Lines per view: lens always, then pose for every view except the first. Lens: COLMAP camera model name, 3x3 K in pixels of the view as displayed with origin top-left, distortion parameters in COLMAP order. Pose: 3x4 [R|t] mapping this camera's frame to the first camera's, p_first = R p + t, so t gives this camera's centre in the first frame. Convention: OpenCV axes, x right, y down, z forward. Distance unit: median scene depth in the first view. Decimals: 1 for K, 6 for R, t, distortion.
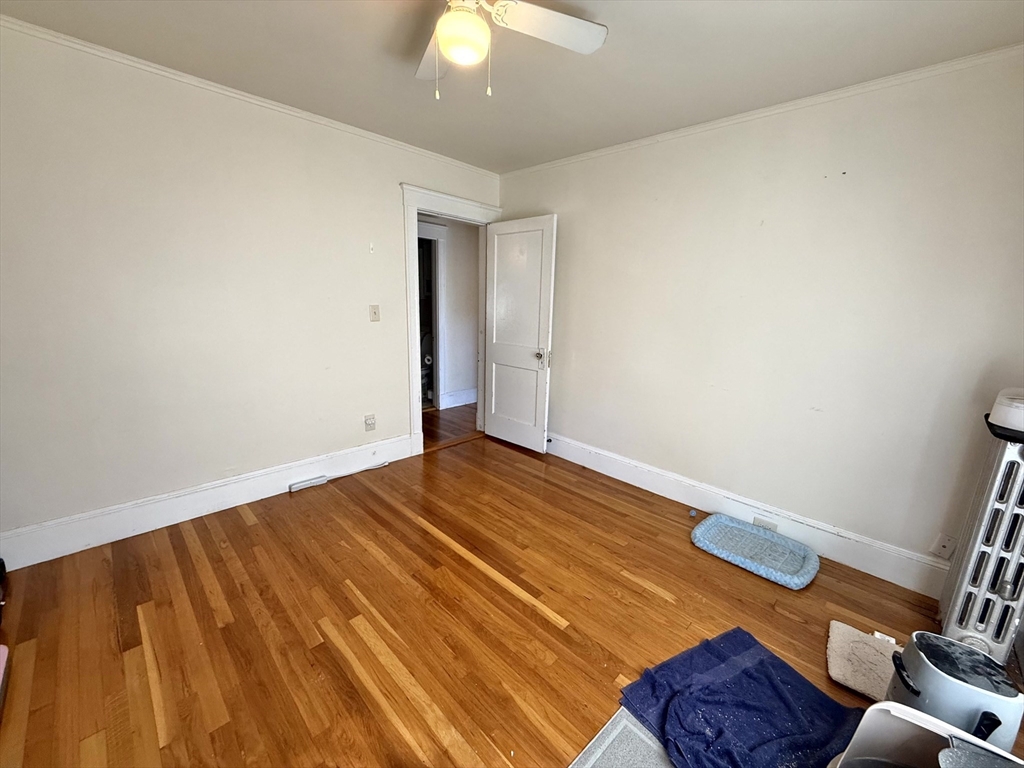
lens RADIAL K [[409.2, 0, 511.9], [0, 409.2, 385.6], [0, 0, 1]] dist [-0.000586, 0.000141]
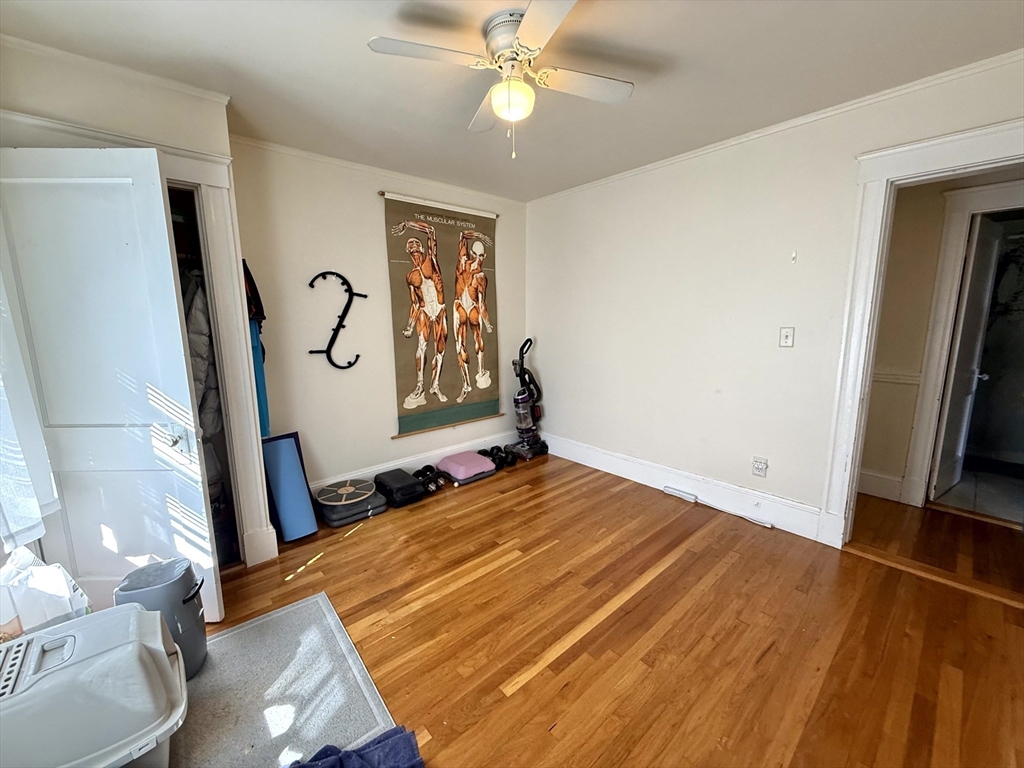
lens RADIAL K [[409.2, 0, 511.9], [0, 409.2, 385.6], [0, 0, 1]] dist [-0.000586, 0.000141]
pose [[-0.069921, 0.130772, -0.988944, 0.830209], [-0.207639, 0.967748, 0.142649, -0.141506], [0.975703, 0.215318, -0.040513, 0.855341]]
